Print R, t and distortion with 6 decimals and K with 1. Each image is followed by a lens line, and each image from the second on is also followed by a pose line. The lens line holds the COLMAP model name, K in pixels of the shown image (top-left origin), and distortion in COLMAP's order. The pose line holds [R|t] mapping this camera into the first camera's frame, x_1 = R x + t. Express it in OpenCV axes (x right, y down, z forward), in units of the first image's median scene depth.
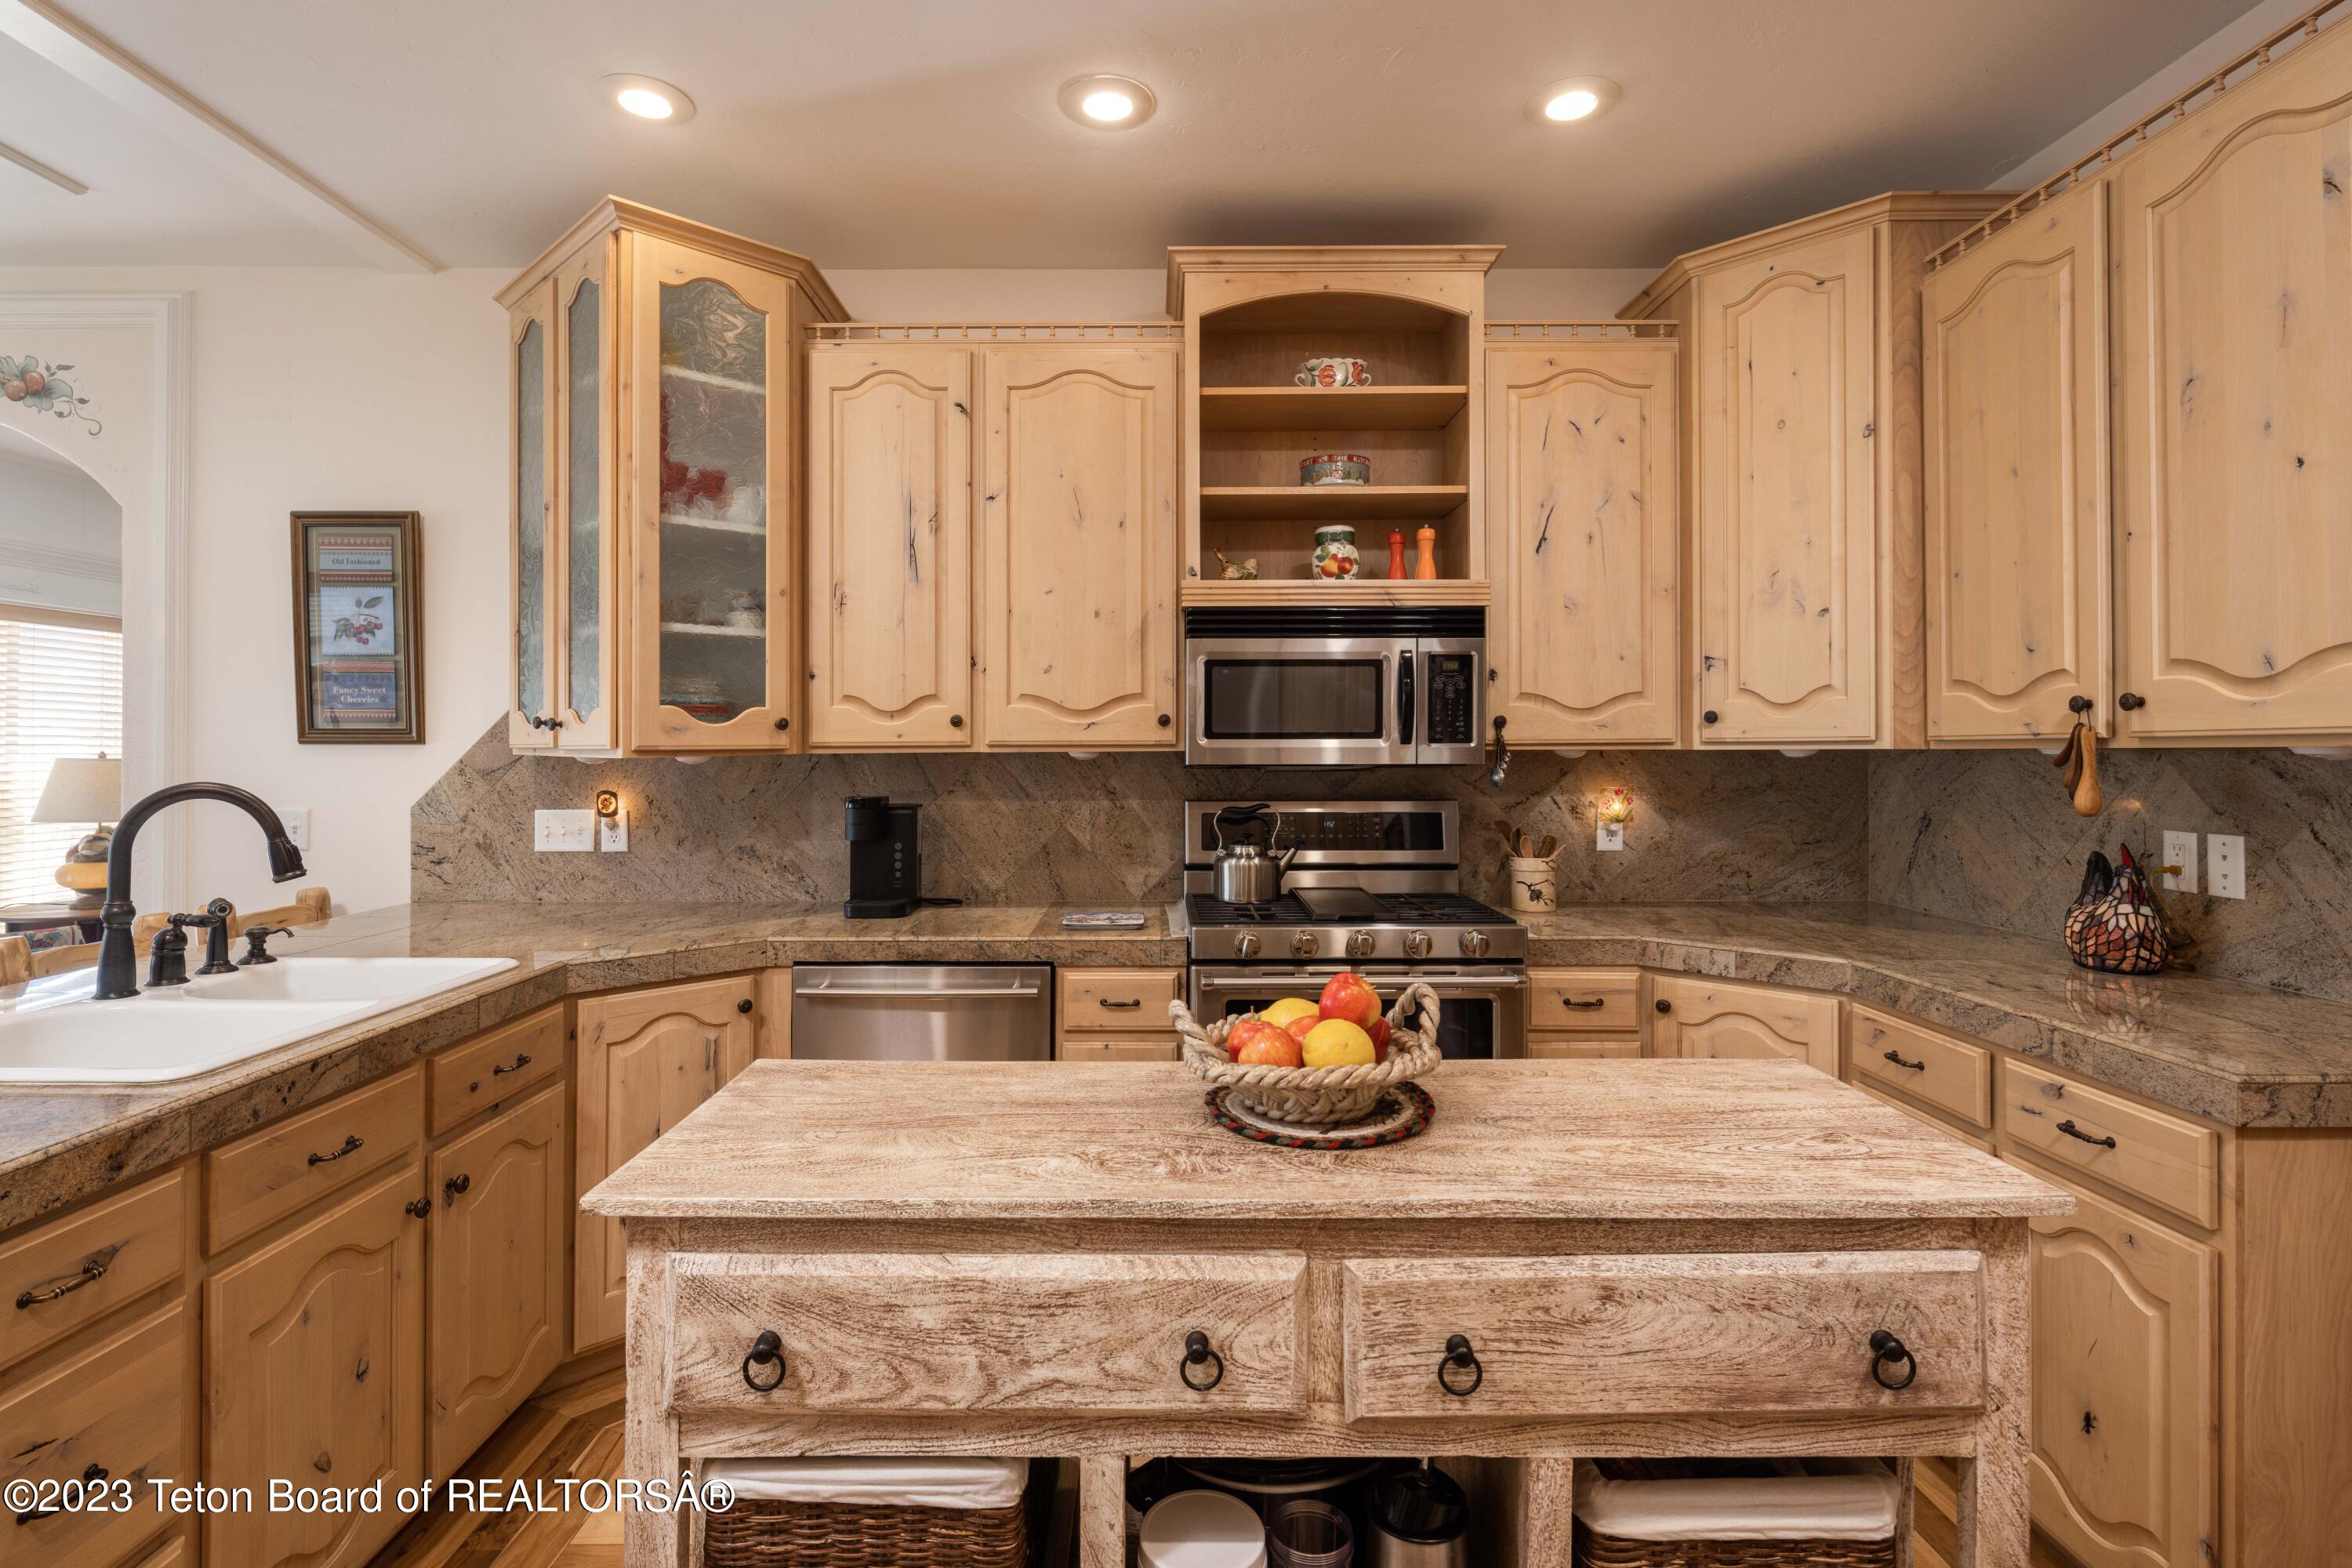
lens RADIAL K [[1144.8, 0, 1150.3], [0, 1144.8, 750.8], [0, 0, 1]] dist [0.004082, -0.003038]
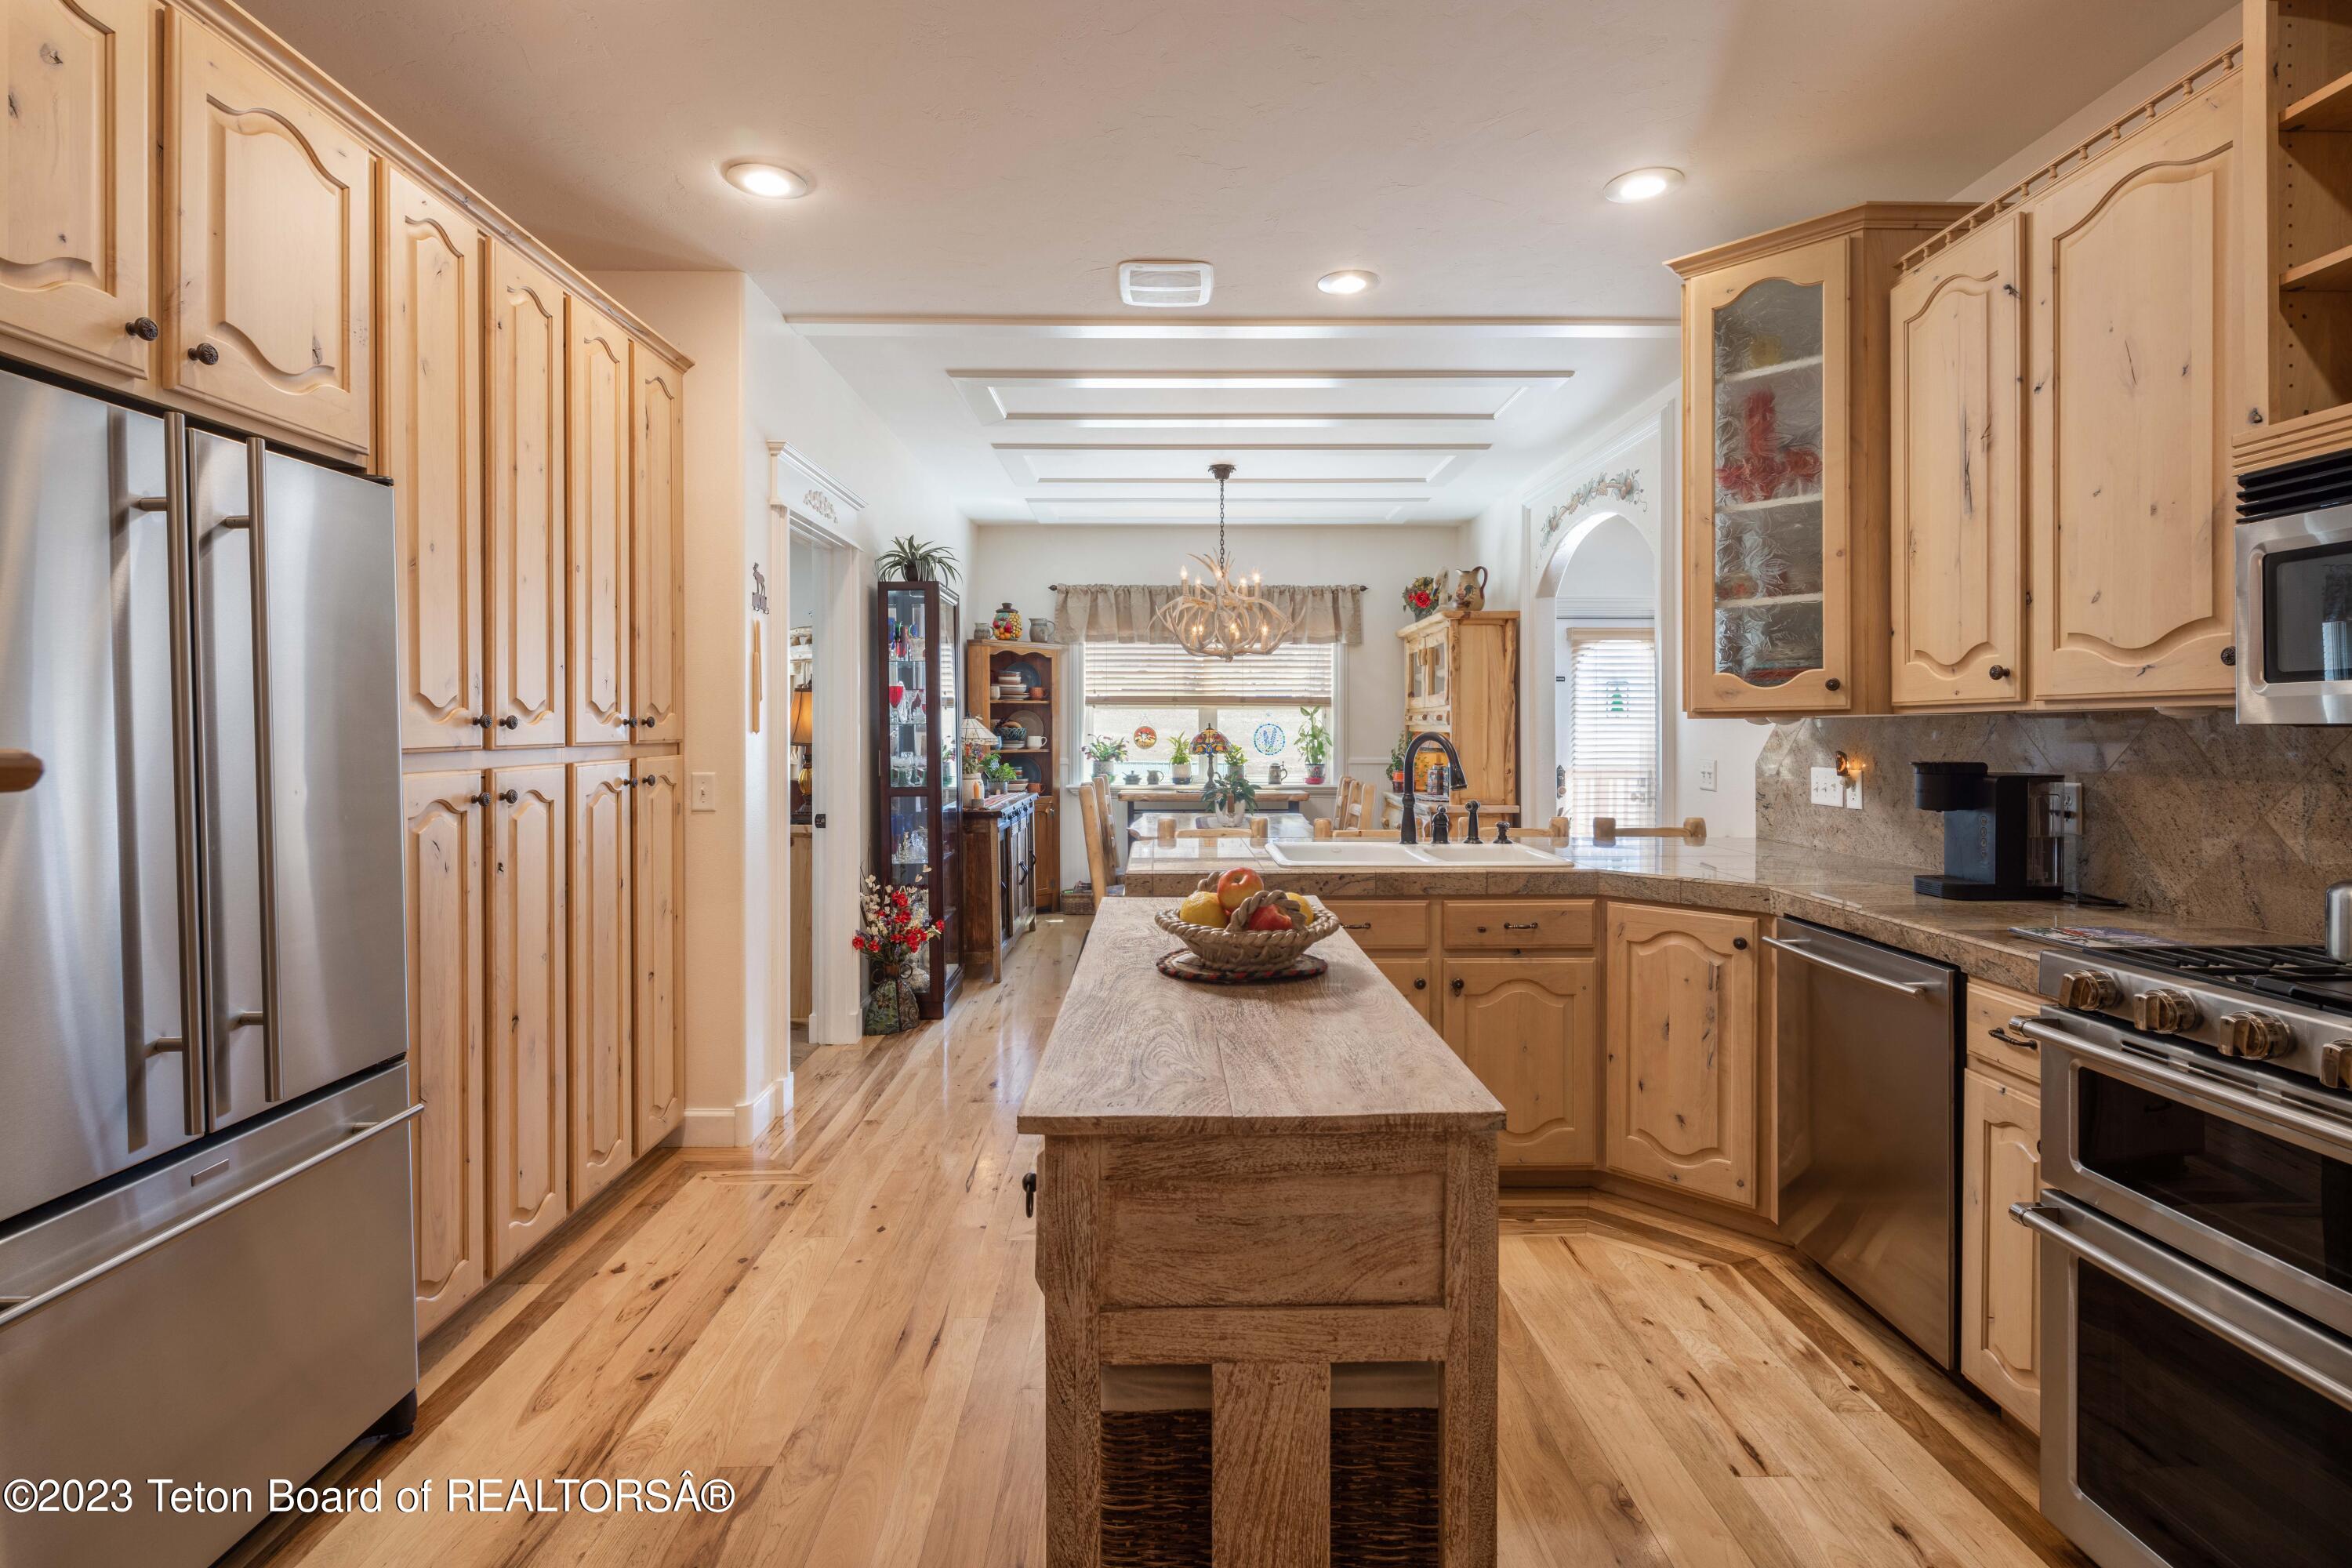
lens RADIAL K [[1144.8, 0, 1174.5], [0, 1144.8, 736.5], [0, 0, 1]] dist [0.004082, -0.003038]
pose [[0.008252, 0.009942, -0.999917, 0.612189], [-0.002835, 0.999947, 0.009919, 0.012689], [0.999962, 0.002752, 0.008280, 0.370953]]
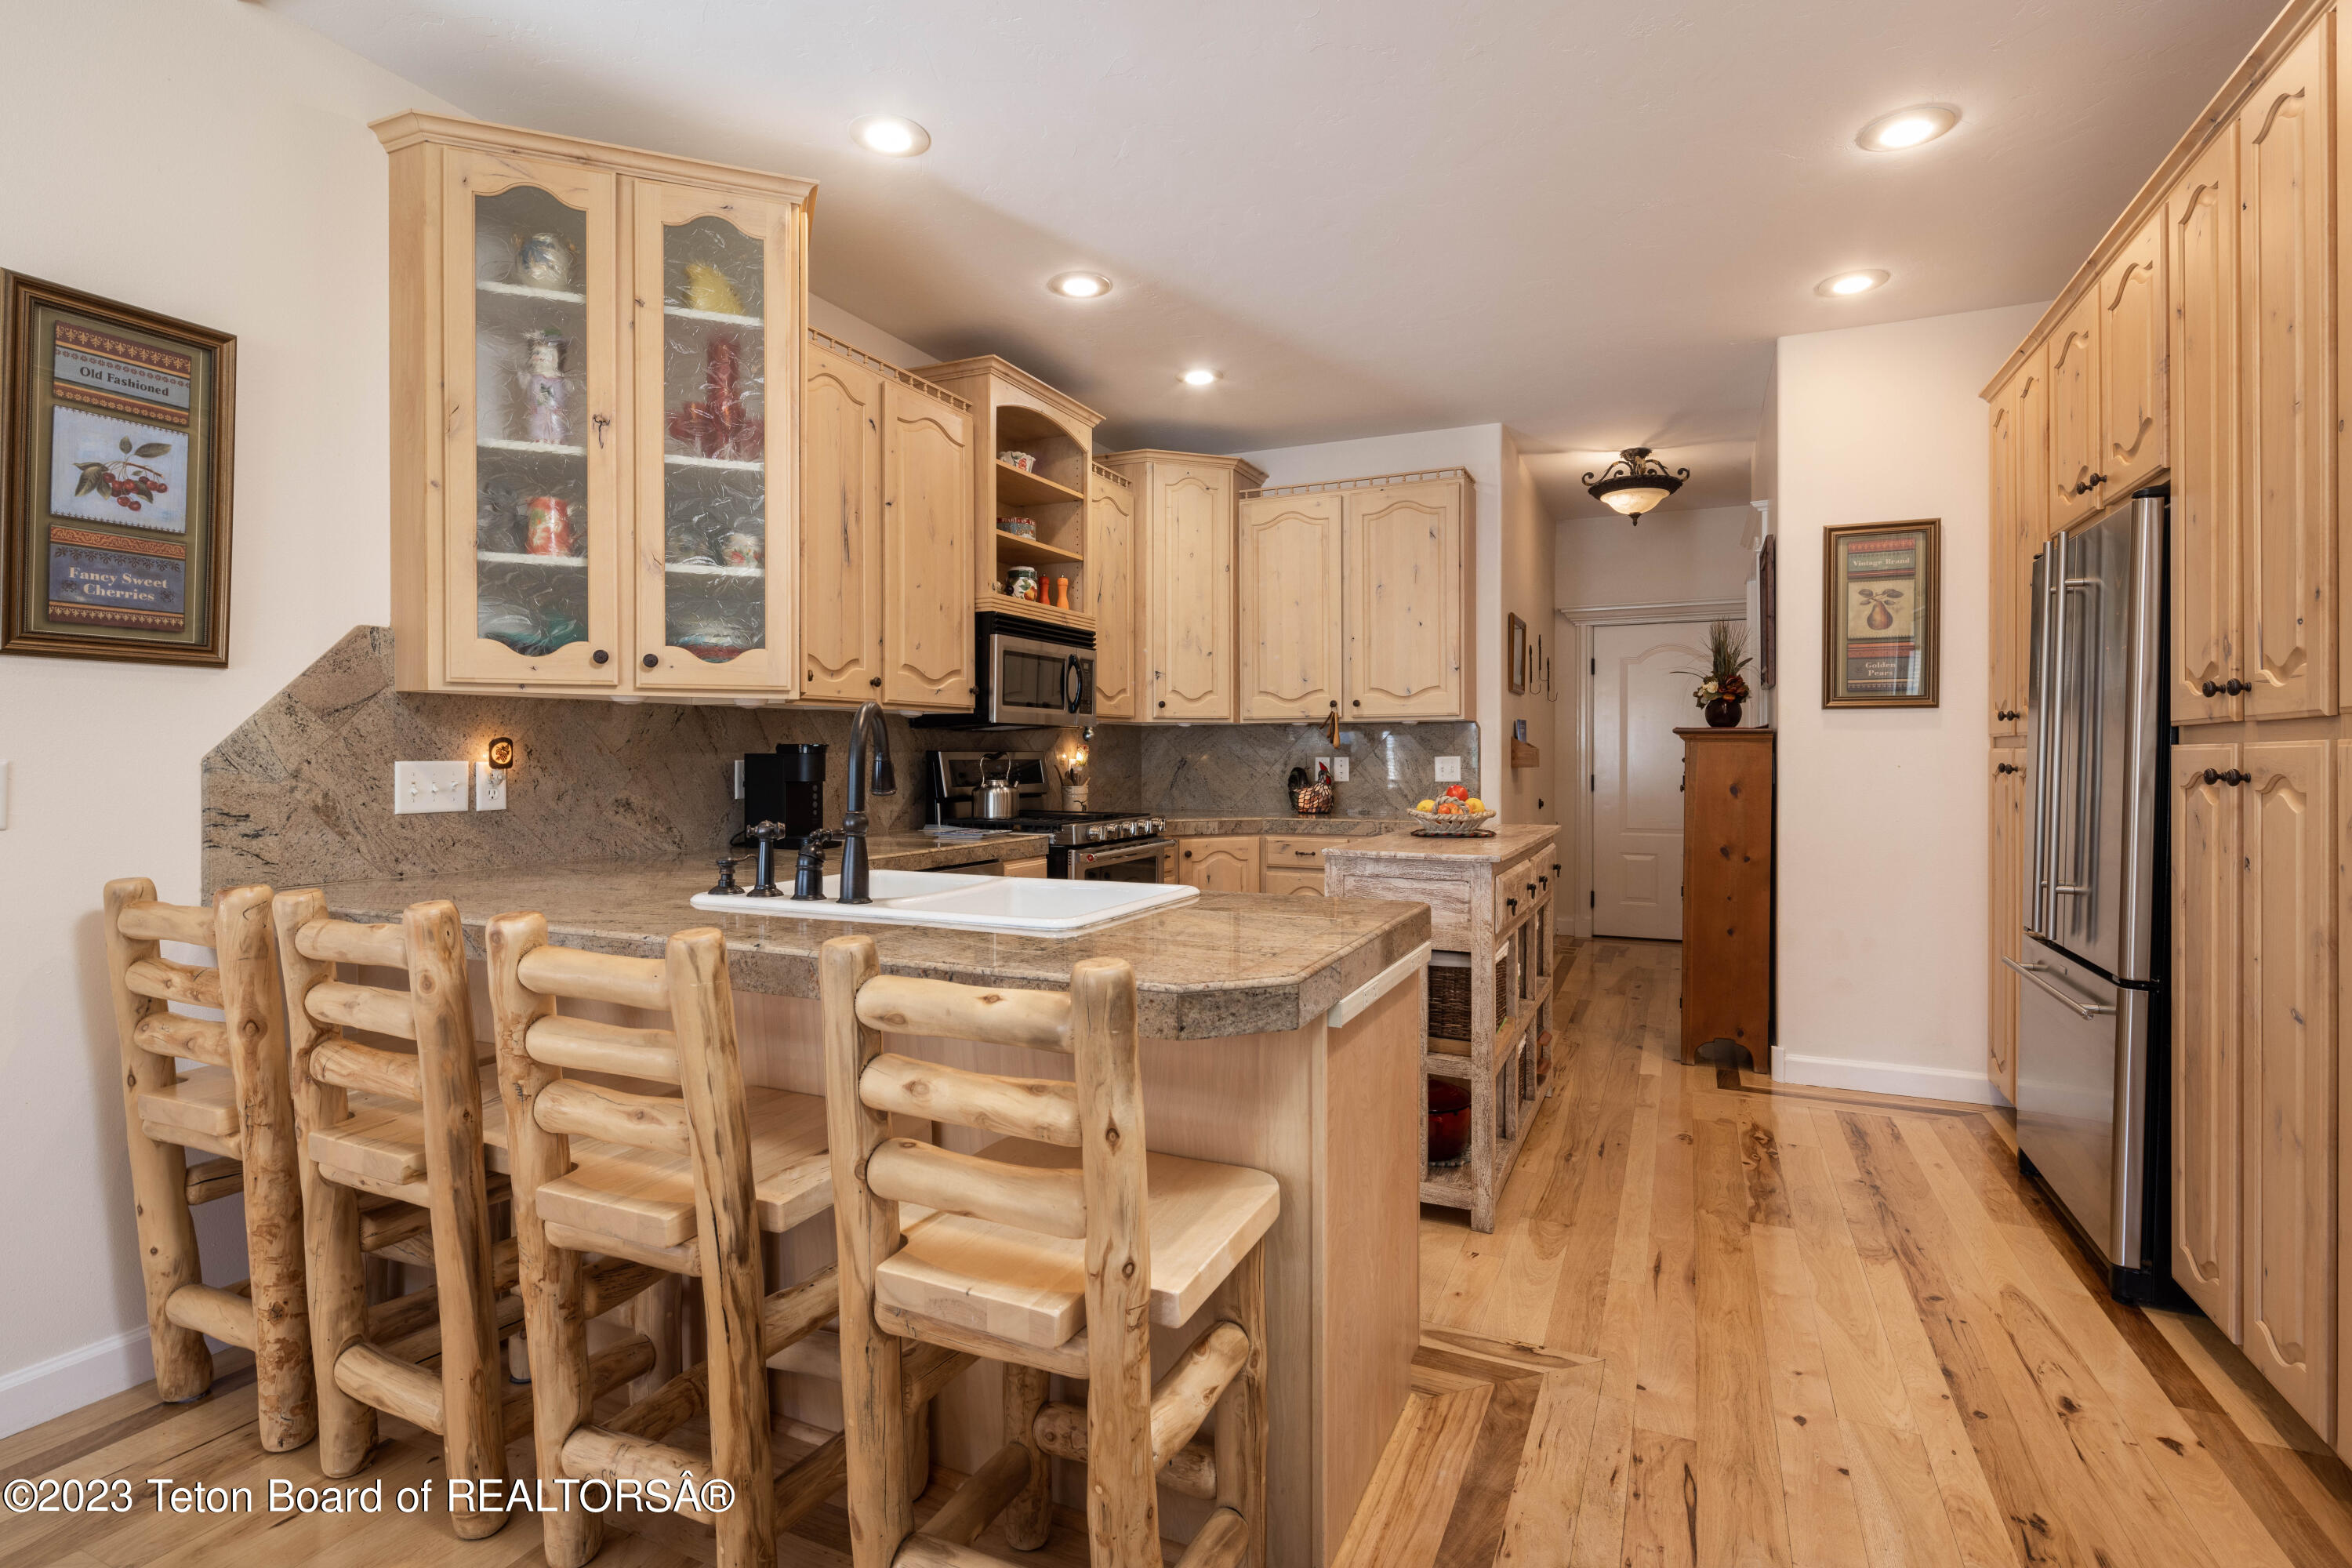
lens RADIAL K [[1144.8, 0, 1179.7], [0, 1144.8, 746.1], [0, 0, 1]] dist [0.004082, -0.003038]
pose [[0.410731, 0.008786, 0.911714, -1.069781], [0.001876, 0.999943, -0.010482, 0.052073], [-0.911755, 0.006016, 0.410692, 0.189830]]
